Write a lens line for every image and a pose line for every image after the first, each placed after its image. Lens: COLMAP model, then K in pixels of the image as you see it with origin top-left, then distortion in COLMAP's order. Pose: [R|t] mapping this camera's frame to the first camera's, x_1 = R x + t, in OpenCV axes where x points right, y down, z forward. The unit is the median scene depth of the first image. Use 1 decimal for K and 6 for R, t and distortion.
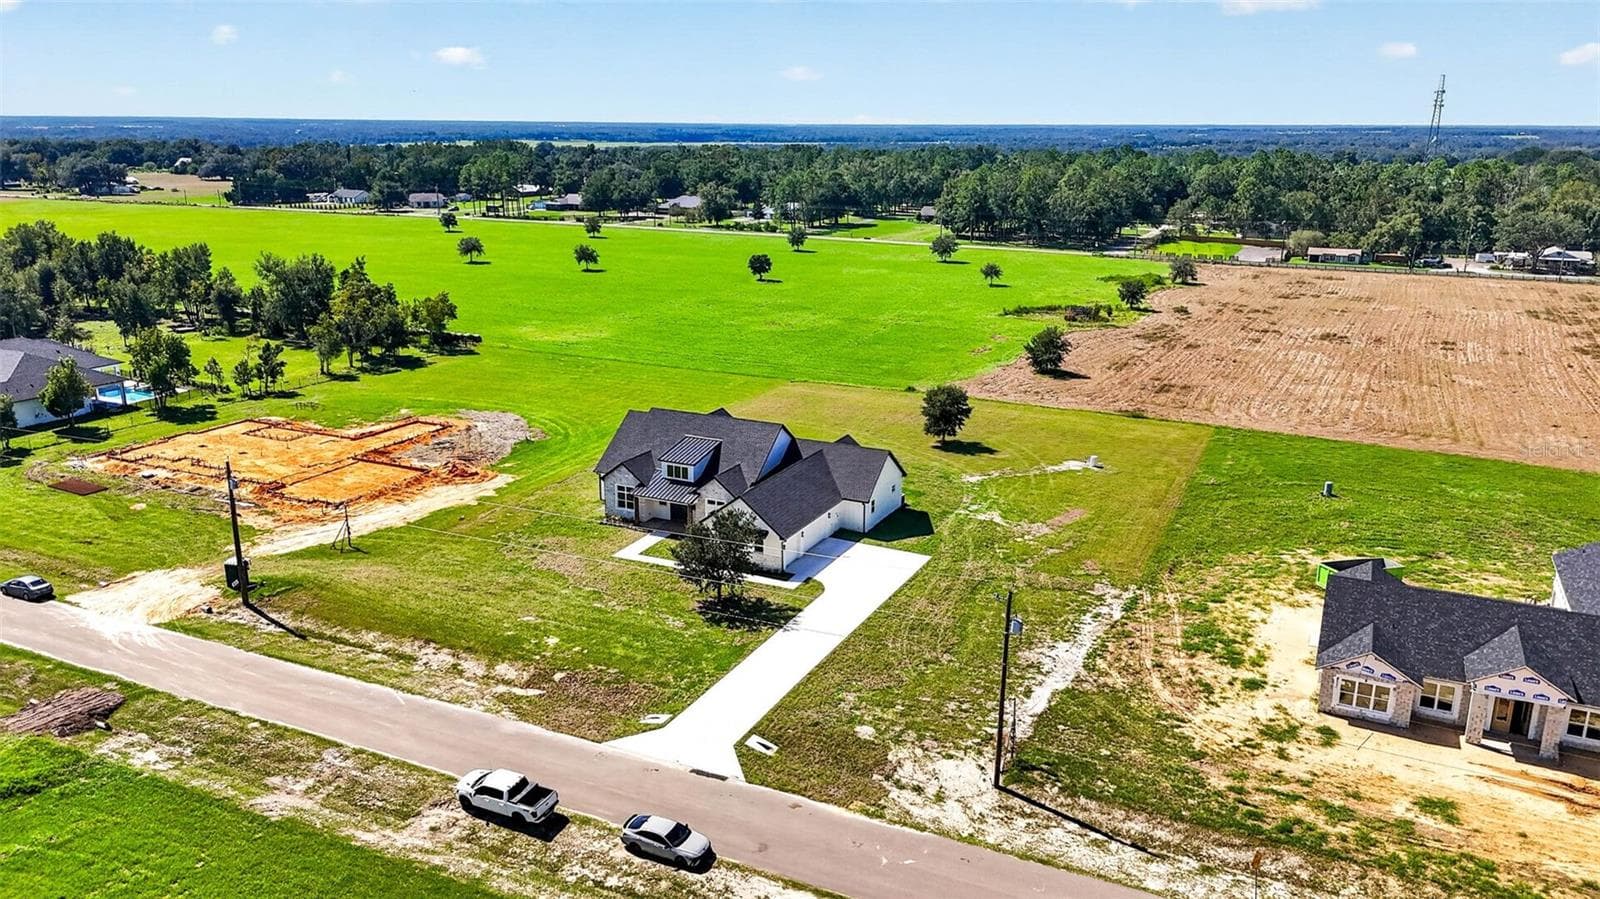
lens RADIAL K [[1174.2, 0, 808.5], [0, 1174.2, 459.4], [0, 0, 1]] dist [0.054395, -0.039465]
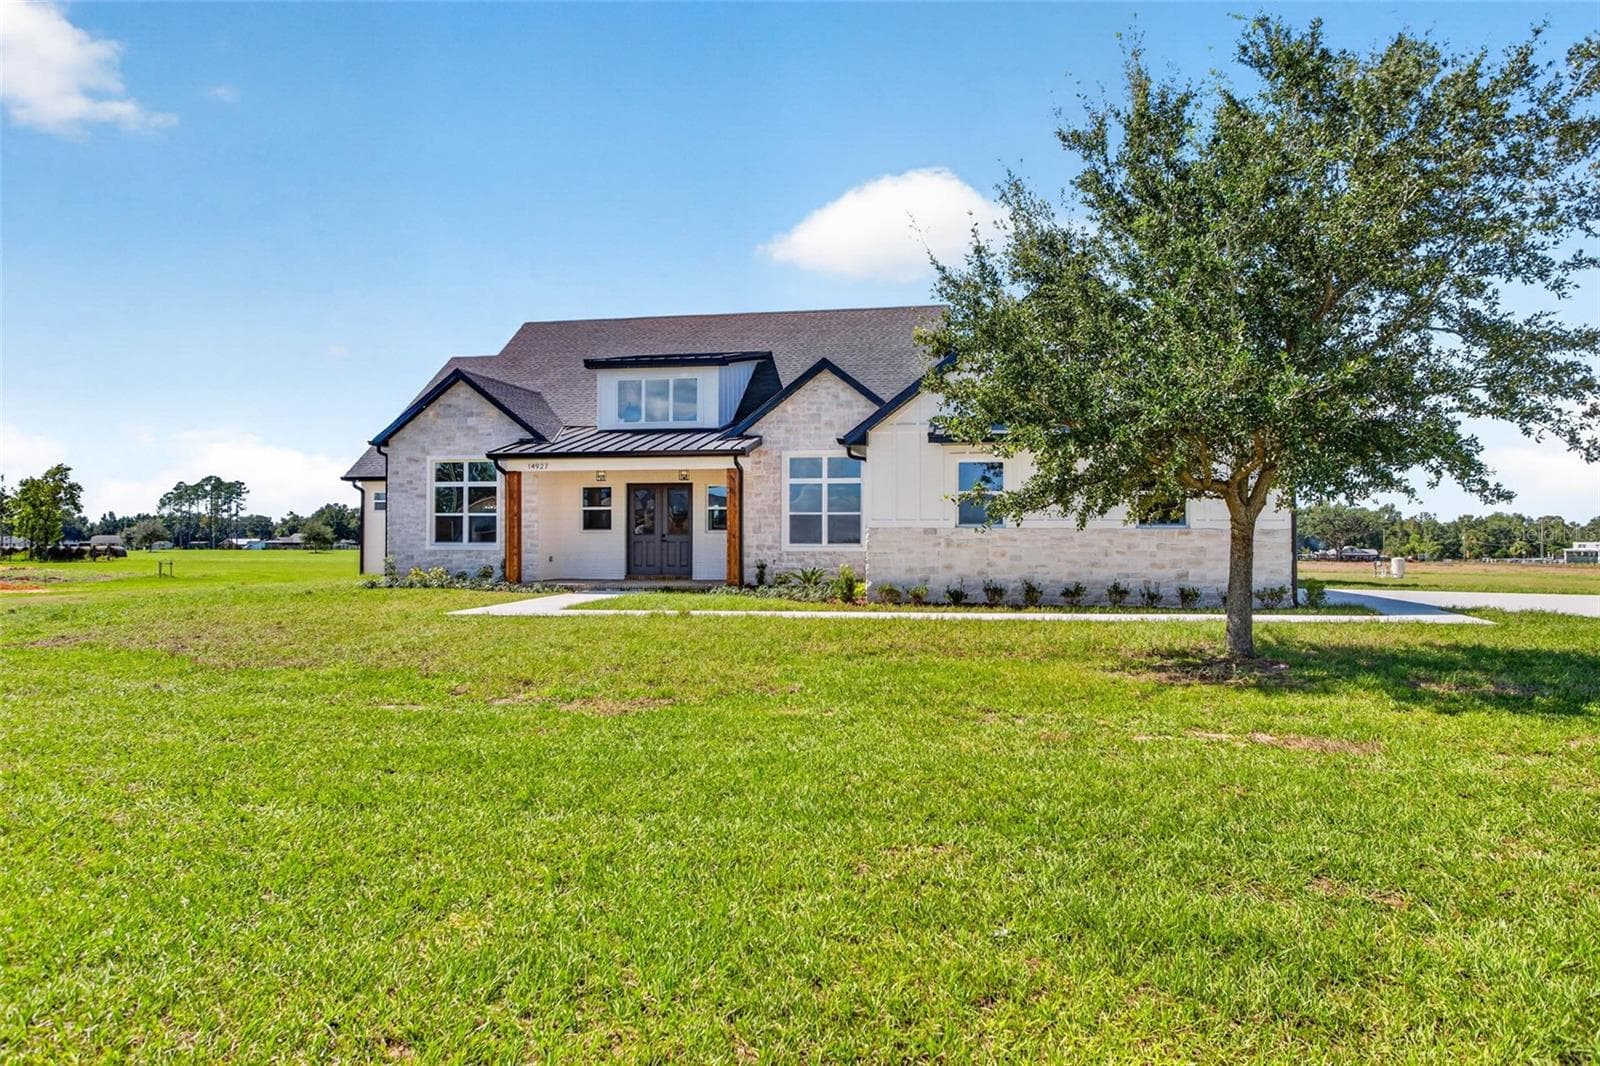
lens RADIAL K [[1109.0, 0, 786.1], [0, 1109.0, 525.5], [0, 0, 1]] dist [0.004500, -0.002079]
pose [[0.974594, 0.005733, 0.223903, -0.155088], [0.060597, 0.955641, -0.288233, 0.133405], [-0.215624, 0.294478, 0.931015, 0.814831]]
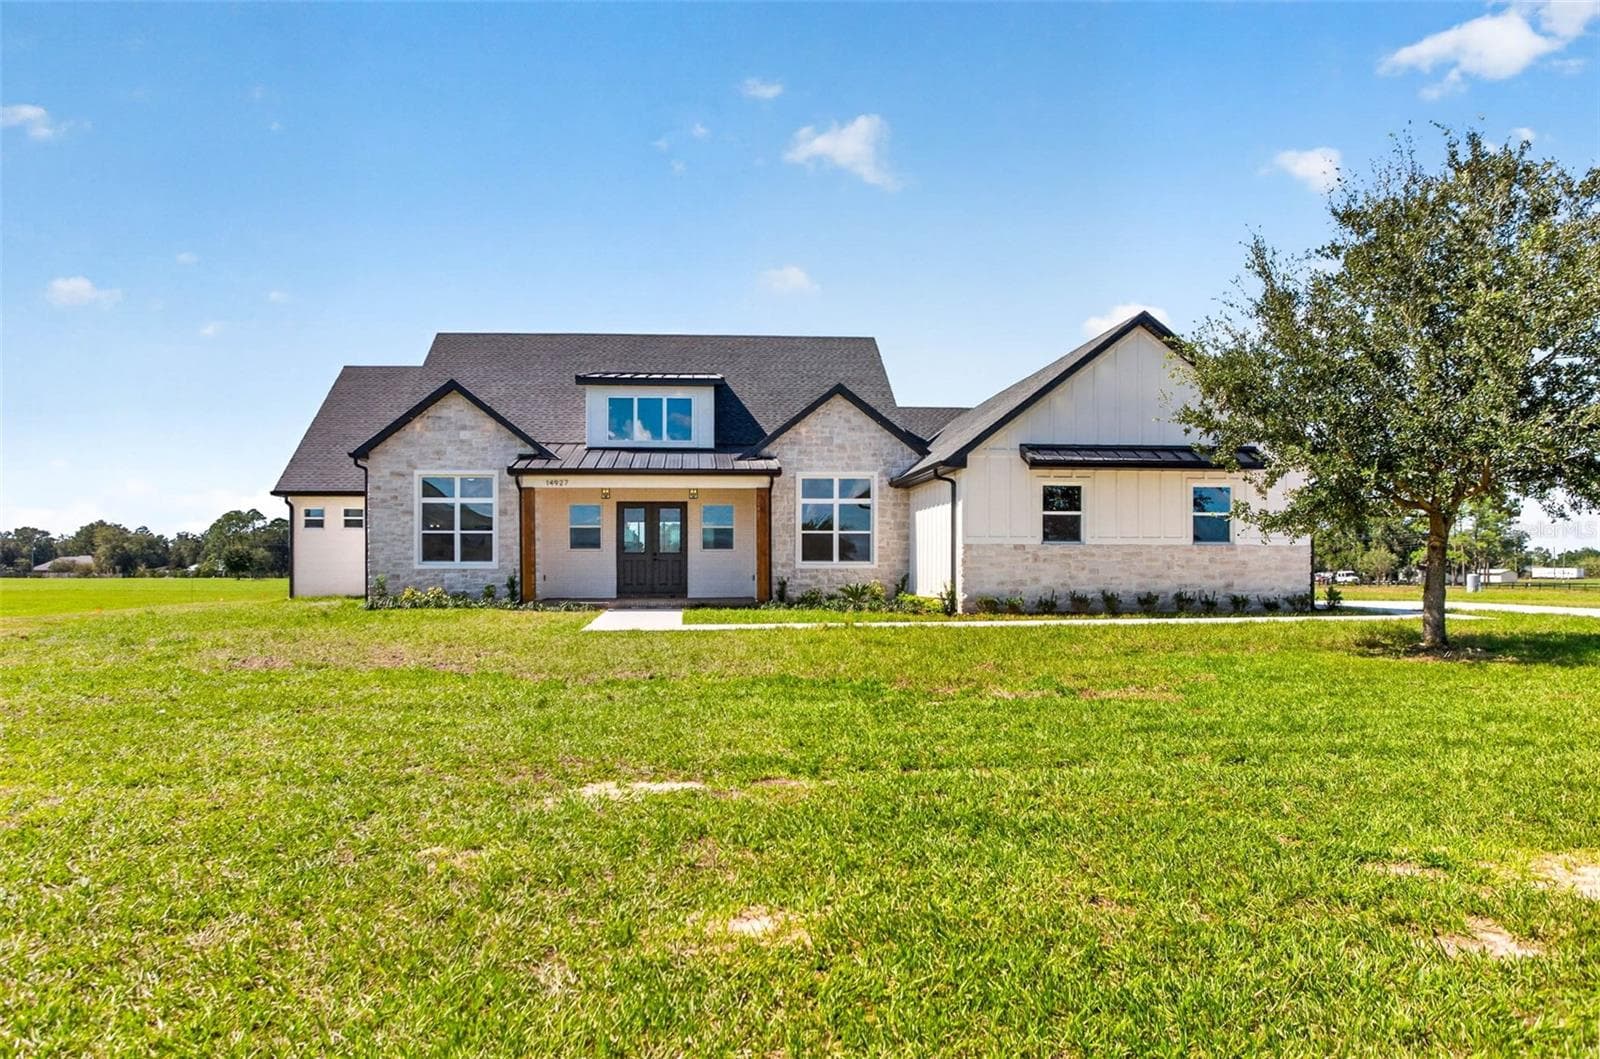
lens RADIAL K [[1083.5, 0, 754.7], [0, 1083.5, 587.9], [0, 0, 1]] dist [-0.054425, 0.011567]
pose [[0.873679, -0.011790, 0.486360, -0.241268], [0.138203, 0.964535, -0.224882, 0.126621], [-0.466460, 0.263691, 0.844323, 0.842967]]
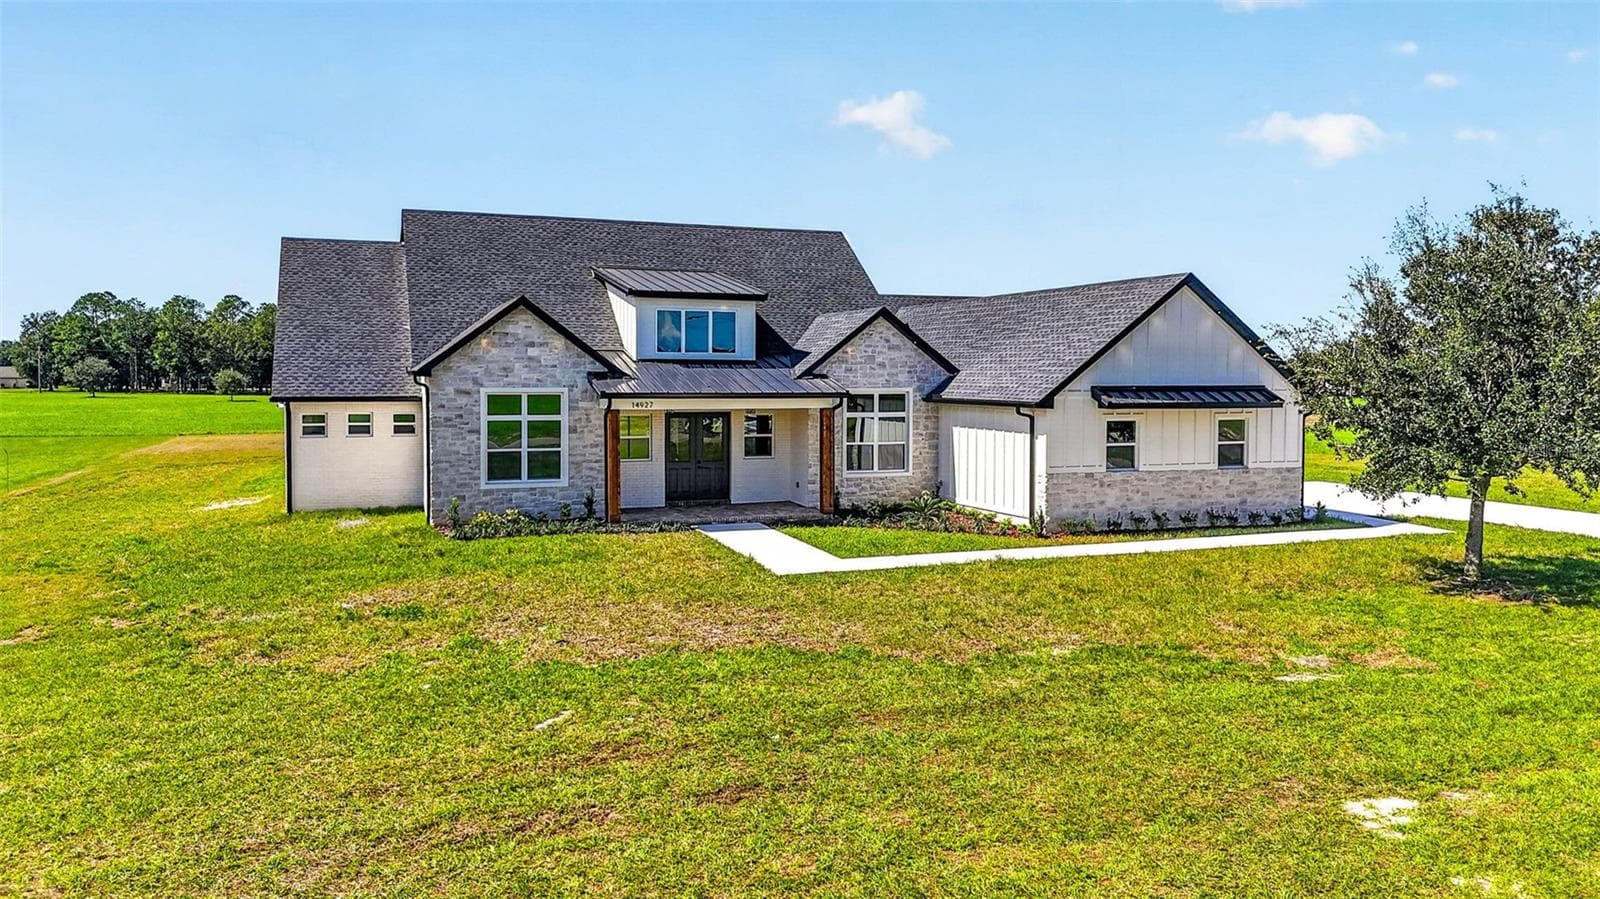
lens RADIAL K [[1174.2, 0, 785.9], [0, 1174.2, 422.8], [0, 0, 1]] dist [0.054395, -0.039465]
pose [[0.693325, -0.031292, 0.719945, -0.342103], [0.198118, 0.968836, -0.148683, 0.090316], [-0.692856, 0.245720, 0.677917, 0.859576]]
